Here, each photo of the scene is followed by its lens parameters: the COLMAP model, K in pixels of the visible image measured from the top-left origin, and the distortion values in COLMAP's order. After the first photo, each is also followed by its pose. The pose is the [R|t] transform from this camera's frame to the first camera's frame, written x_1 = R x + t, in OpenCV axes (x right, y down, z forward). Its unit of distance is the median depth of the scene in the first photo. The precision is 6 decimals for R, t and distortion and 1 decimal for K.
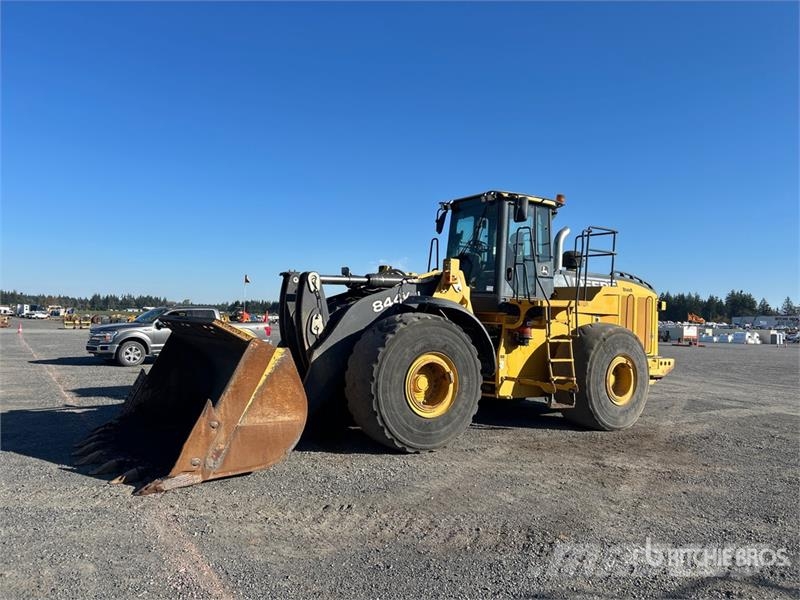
lens RADIAL K [[589.3, 0, 410.0], [0, 589.3, 302.3], [0, 0, 1]] dist [0.045633, -0.049885]
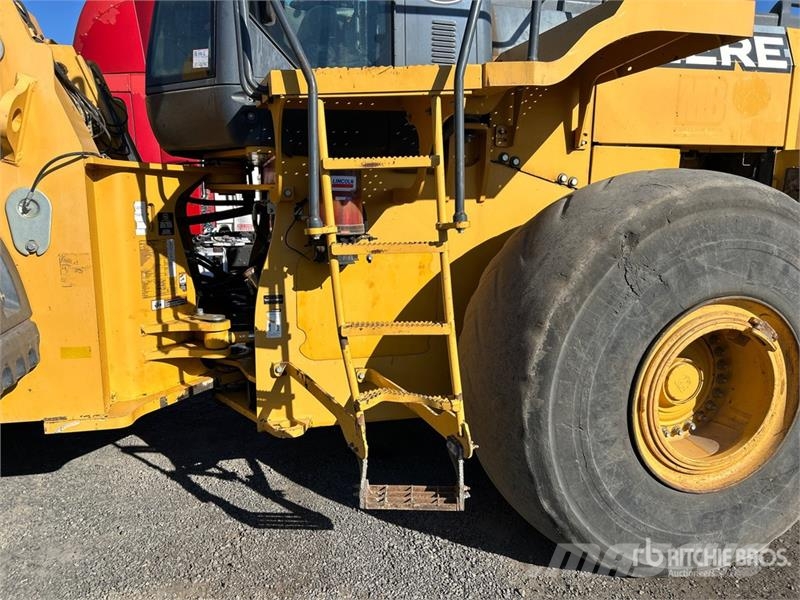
lens RADIAL K [[589.3, 0, 410.0], [0, 589.3, 302.3], [0, 0, 1]] dist [0.045633, -0.049885]
pose [[0.944029, 0.025661, -0.328862, 0.372194], [0.034307, 0.983925, 0.175258, 0.050588], [0.328073, -0.176731, 0.927973, 0.859047]]
